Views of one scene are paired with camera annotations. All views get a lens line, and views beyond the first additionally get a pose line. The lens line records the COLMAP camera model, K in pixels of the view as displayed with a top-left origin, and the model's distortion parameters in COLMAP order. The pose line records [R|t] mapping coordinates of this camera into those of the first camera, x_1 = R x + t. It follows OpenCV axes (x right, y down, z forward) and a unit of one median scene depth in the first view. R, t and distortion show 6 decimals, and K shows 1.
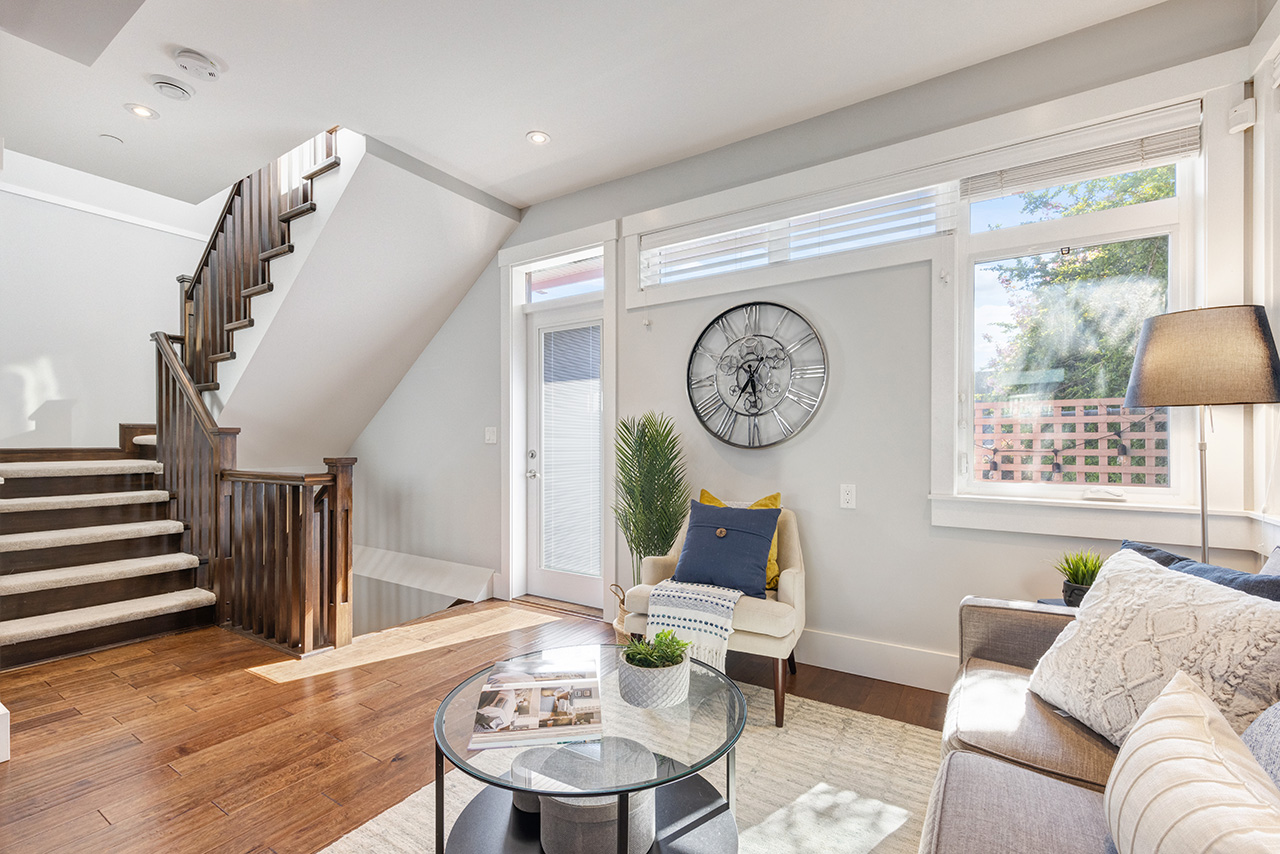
lens RADIAL K [[551.1, 0, 644.1], [0, 551.1, 443.4], [0, 0, 1]] dist [0.004110, -0.000432]
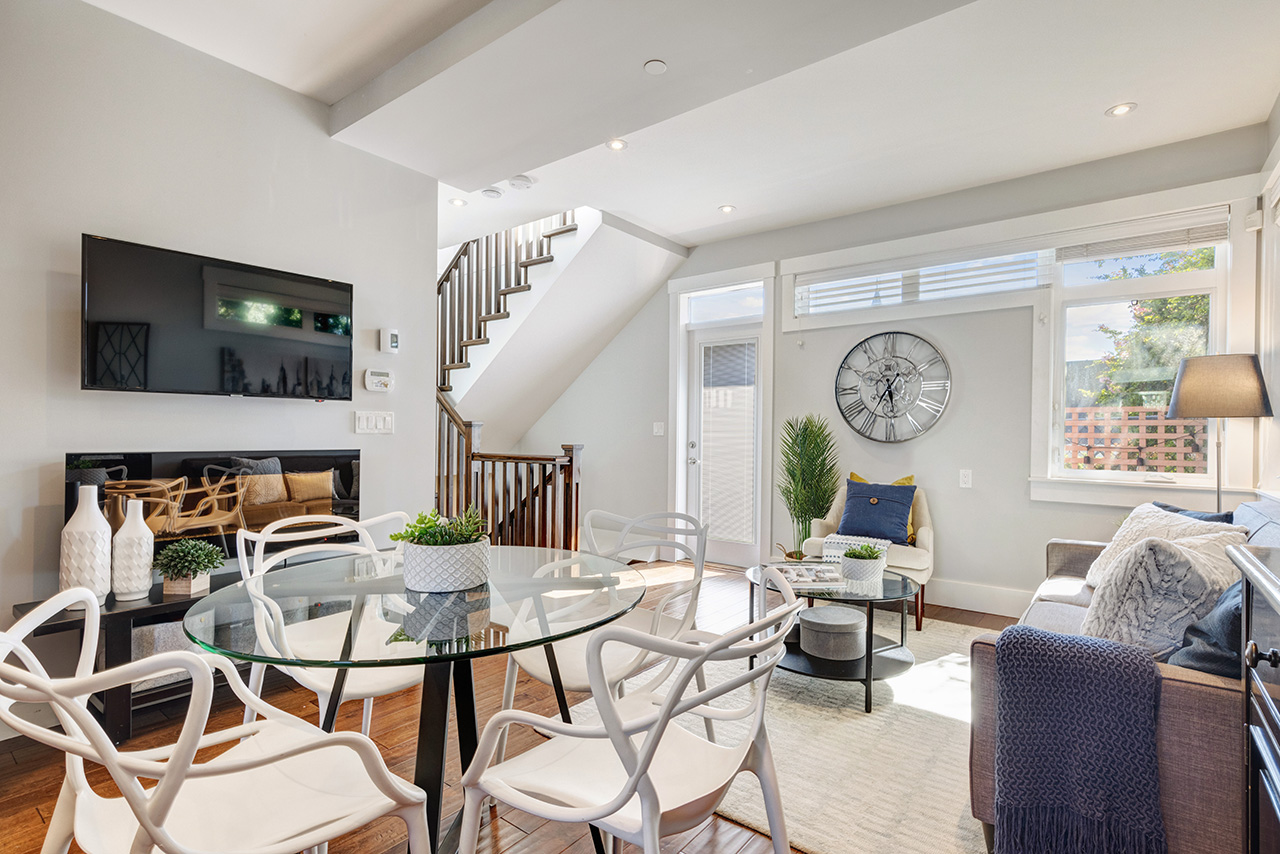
lens RADIAL K [[613.0, 0, 645.4], [0, 613.0, 435.8], [0, 0, 1]] dist [0.004727, -0.000501]
pose [[0.995616, 0.013800, -0.092510, -0.248924], [-0.013917, 0.999903, -0.000618, 0.002858], [0.092492, 0.001902, 0.995712, -0.517041]]
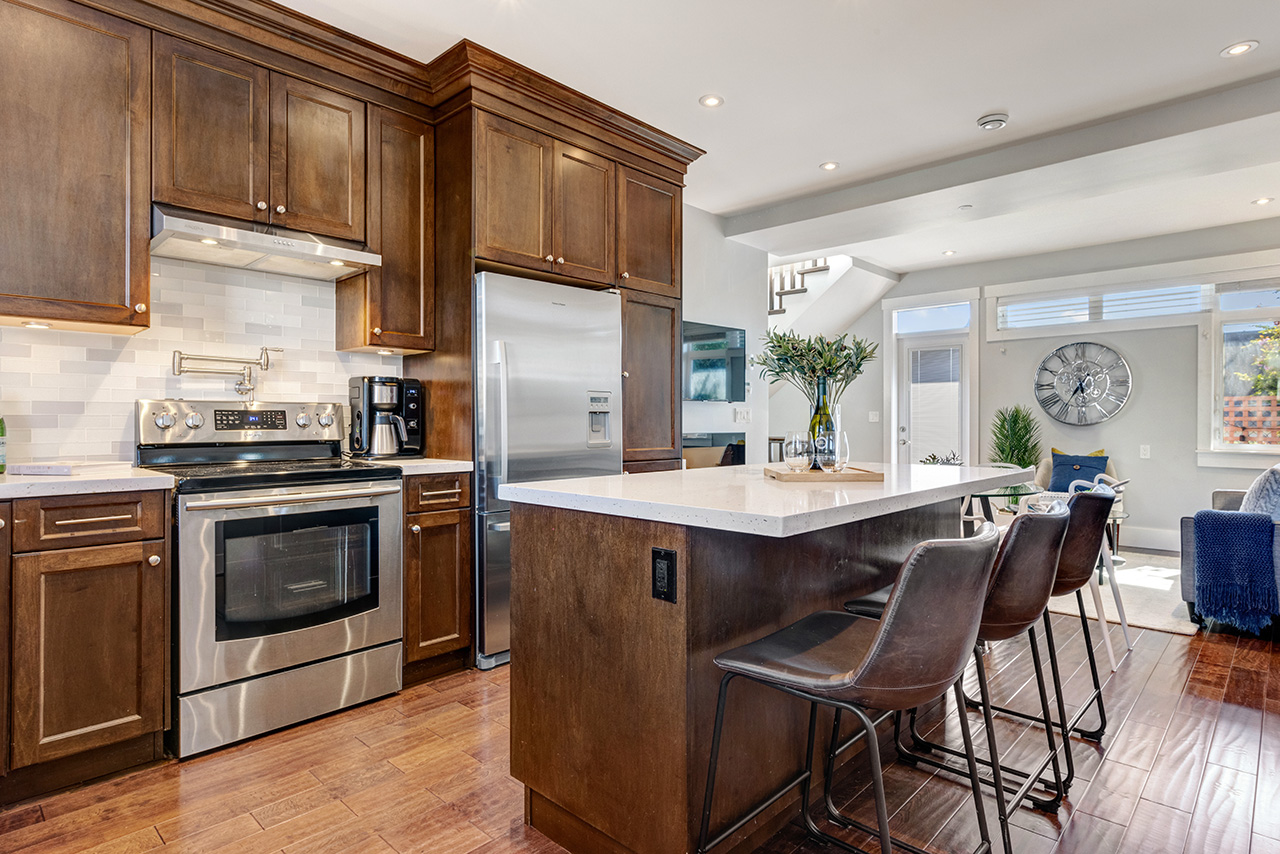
lens RADIAL K [[680.1, 0, 642.1], [0, 680.1, 420.6], [0, 0, 1]] dist [0.003213, 0.001906]
pose [[0.981210, 0.004101, -0.192897, -0.762376], [-0.004796, 0.999984, -0.003136, 0.007381], [0.192881, 0.004002, 0.981214, -1.413008]]
